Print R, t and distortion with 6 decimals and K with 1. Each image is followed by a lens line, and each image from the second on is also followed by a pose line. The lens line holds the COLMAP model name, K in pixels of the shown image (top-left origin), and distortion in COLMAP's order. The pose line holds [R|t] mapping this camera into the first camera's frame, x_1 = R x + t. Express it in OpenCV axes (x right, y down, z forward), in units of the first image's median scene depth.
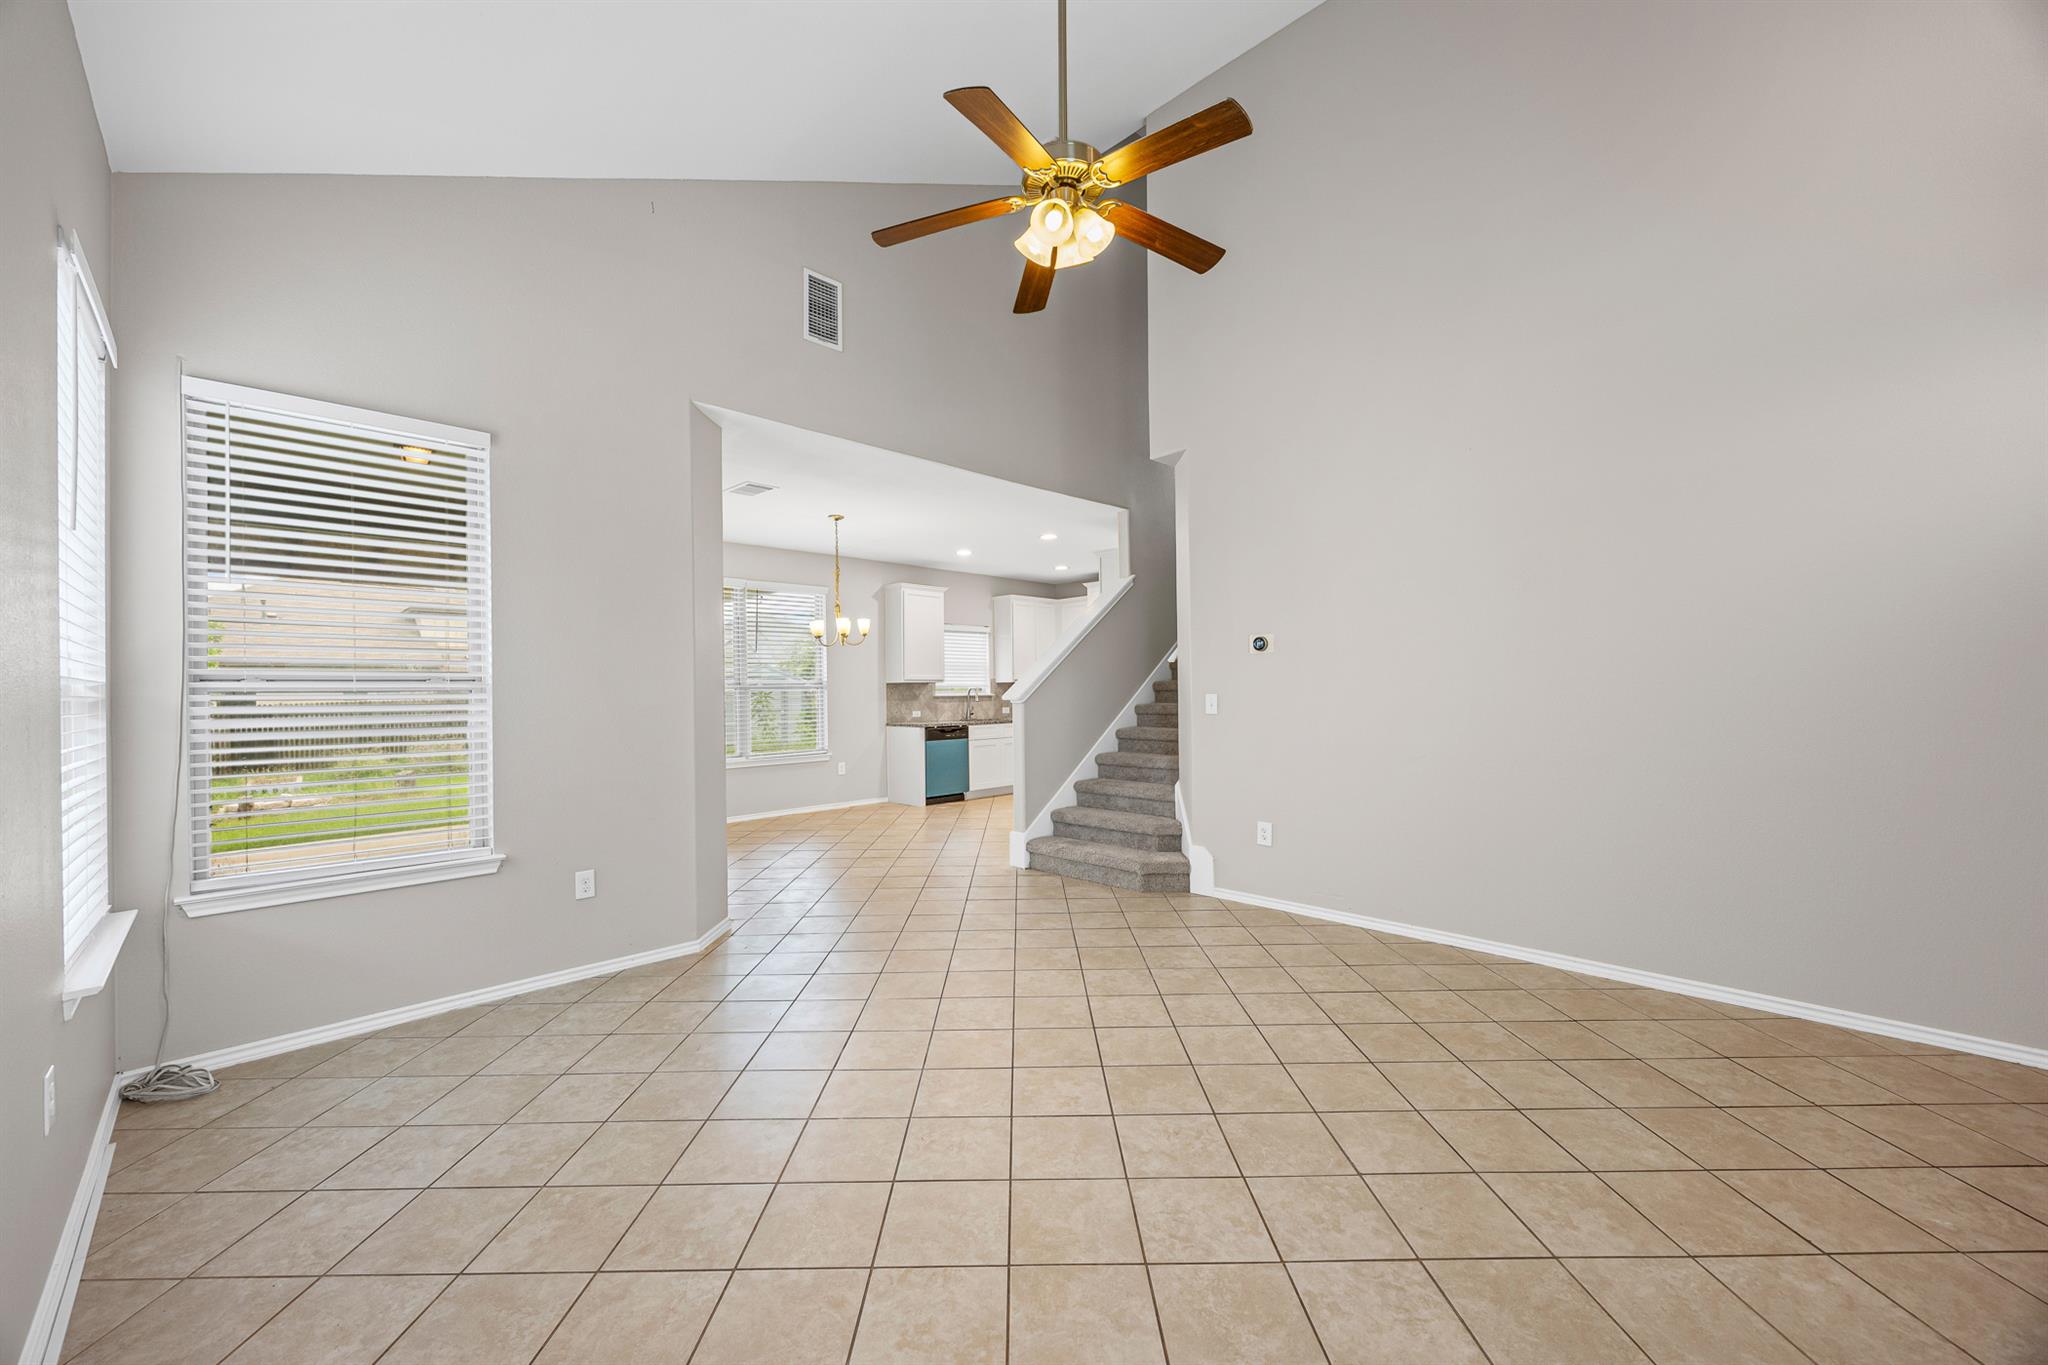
lens RADIAL K [[790.2, 0, 1032.8], [0, 790.2, 694.4], [0, 0, 1]] dist [0.000091, 0.000014]
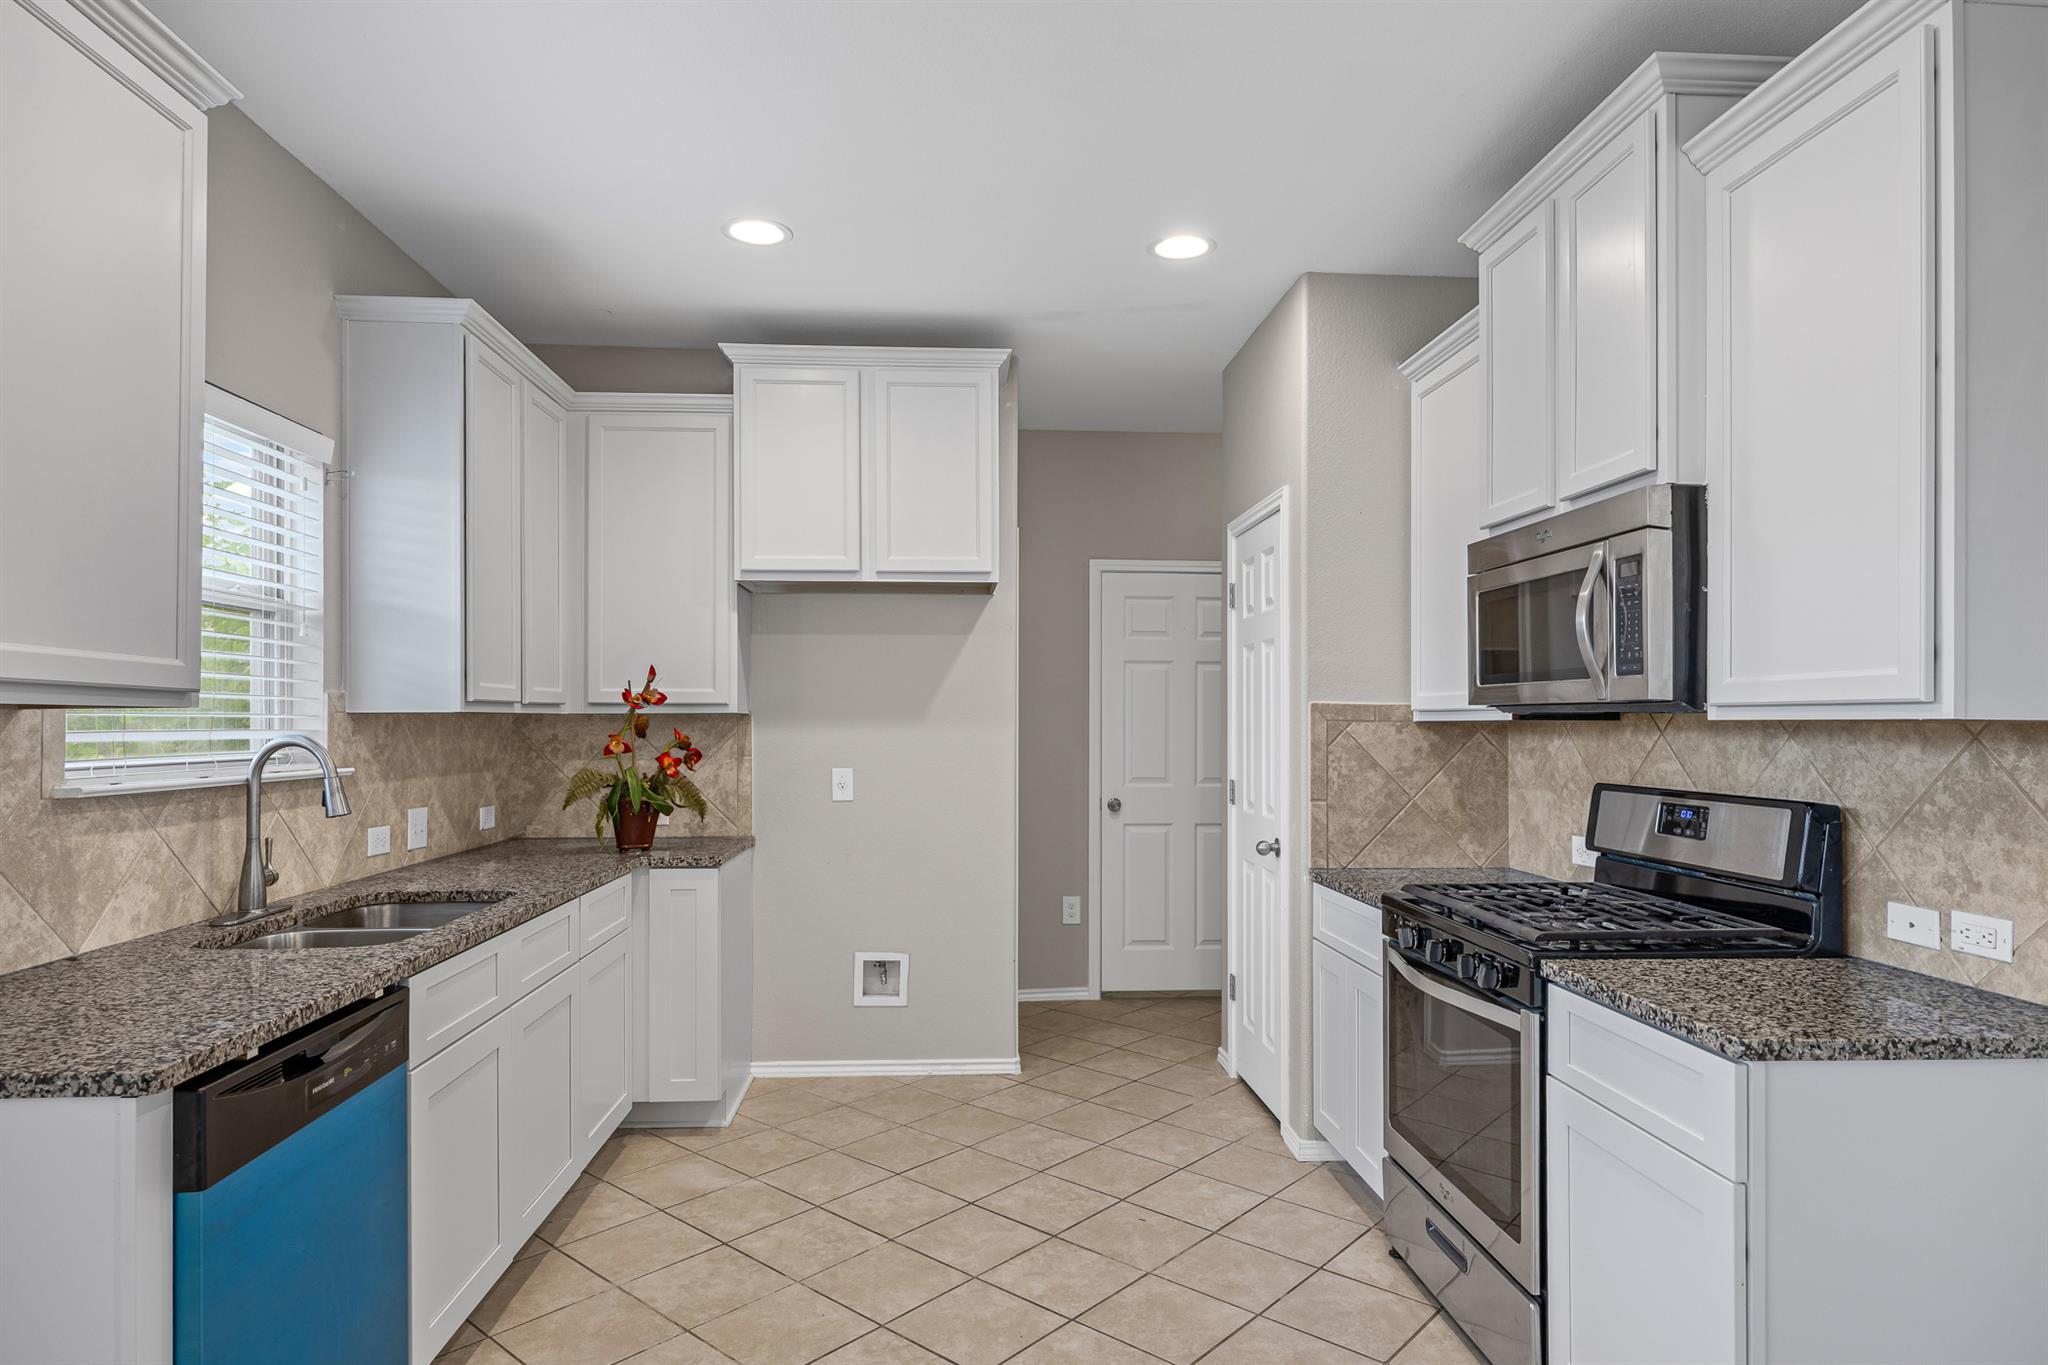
lens RADIAL K [[1154.0, 0, 1021.4], [0, 1154.0, 710.9], [0, 0, 1]] dist [-0.002481, -0.000772]
pose [[0.674597, 0.017631, 0.737975, -0.169364], [-0.001489, 0.999745, -0.022524, -0.009804], [-0.738185, 0.014095, 0.674452, 0.748021]]
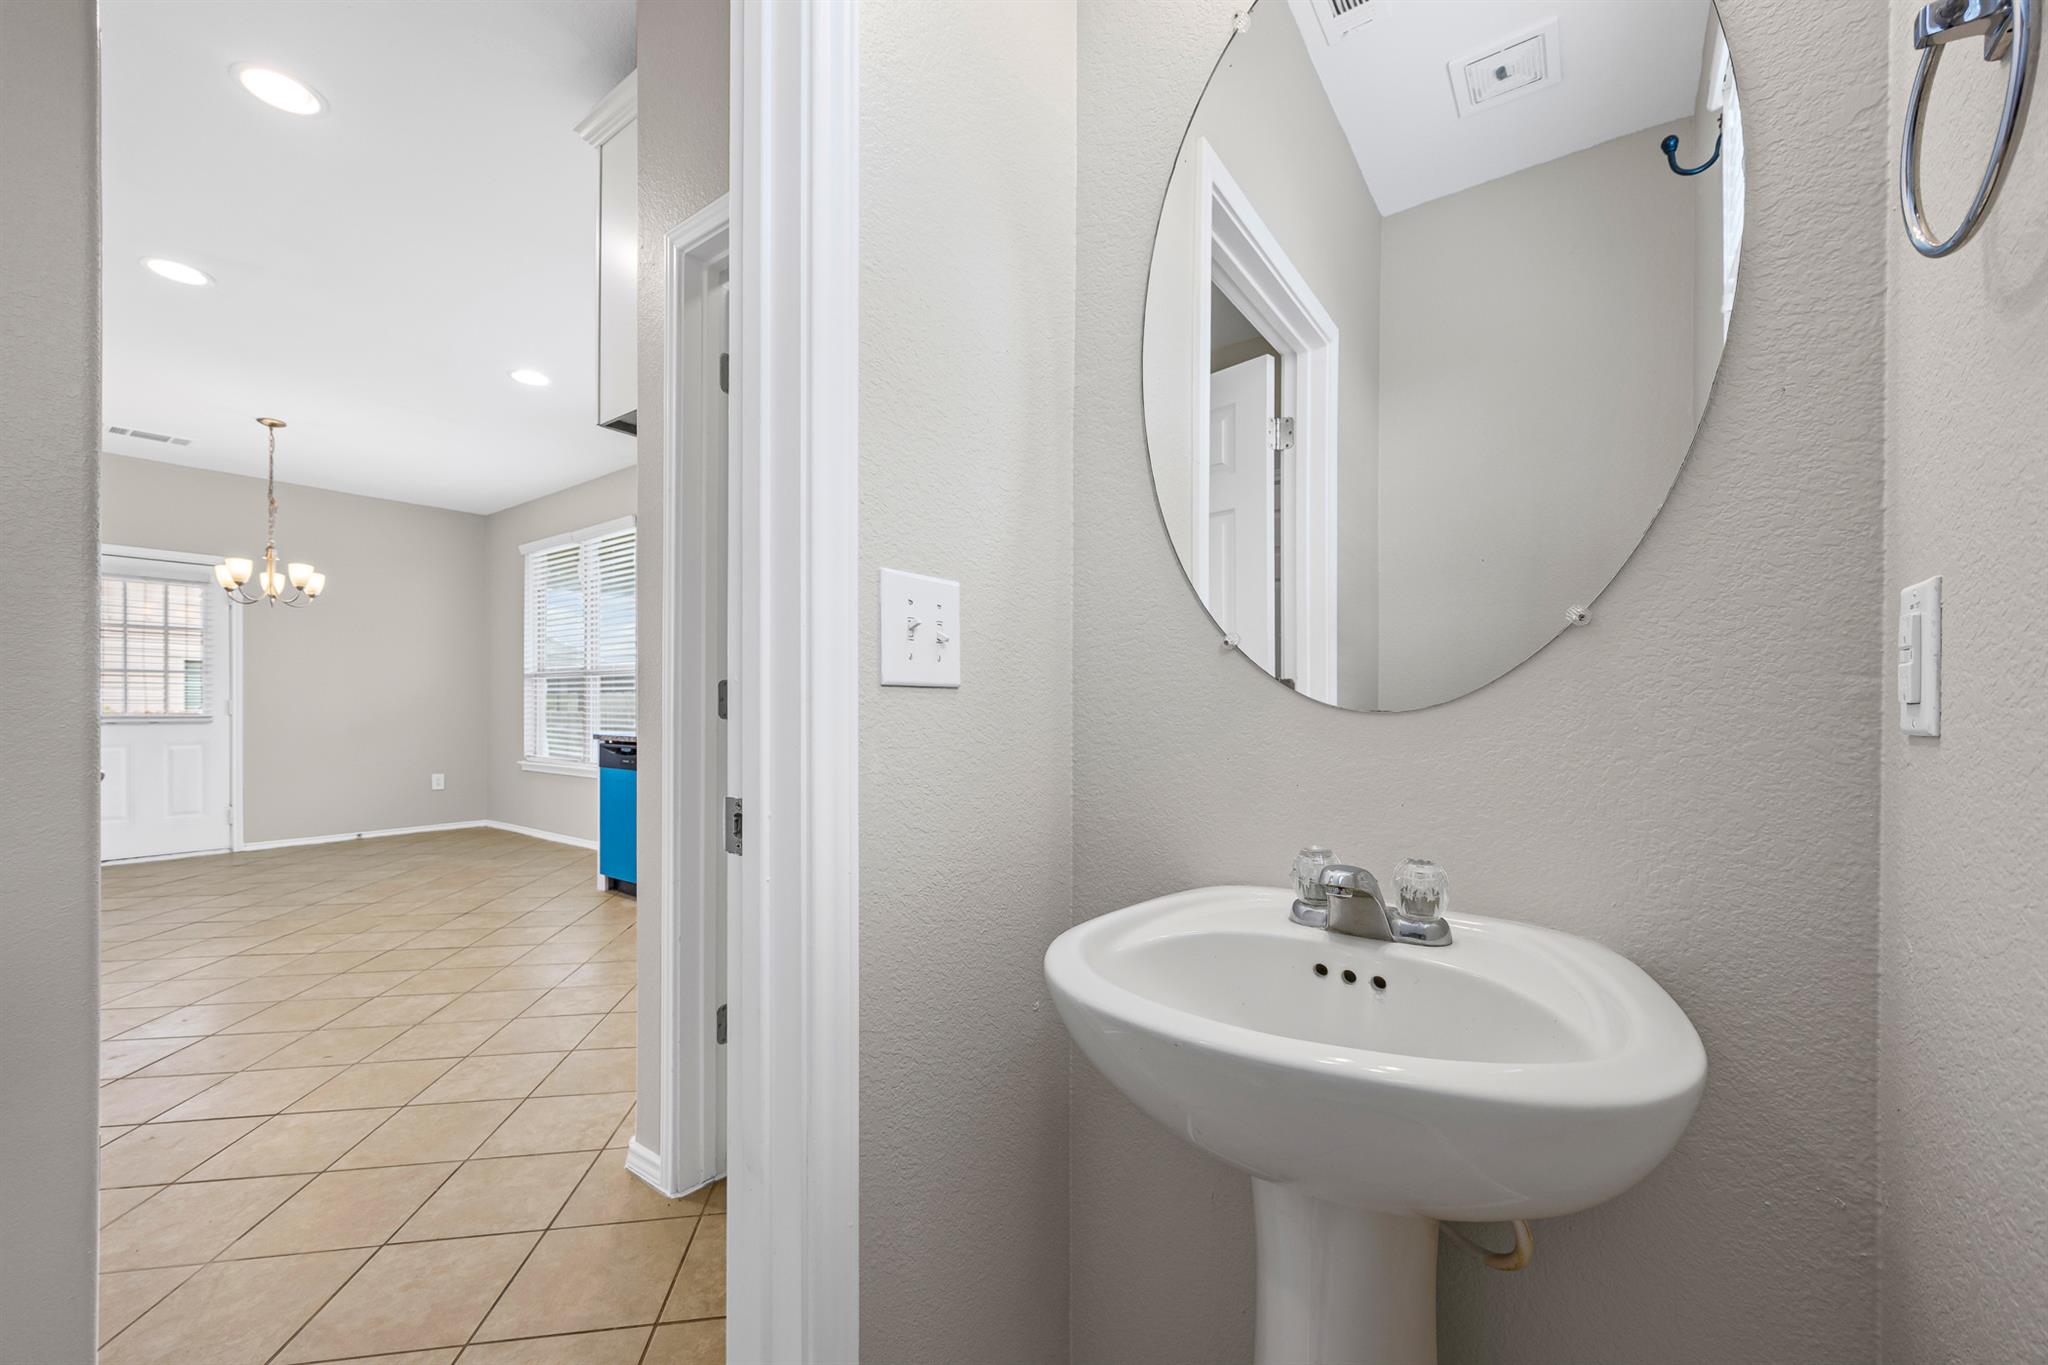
lens RADIAL K [[790.2, 0, 1032.8], [0, 790.2, 694.4], [0, 0, 1]] dist [0.000091, 0.000014]
pose [[0.137250, -0.003752, -0.990529, 0.395031], [-0.010946, 0.999926, -0.005304, 0.010711], [0.990476, 0.011570, 0.137199, 1.143631]]
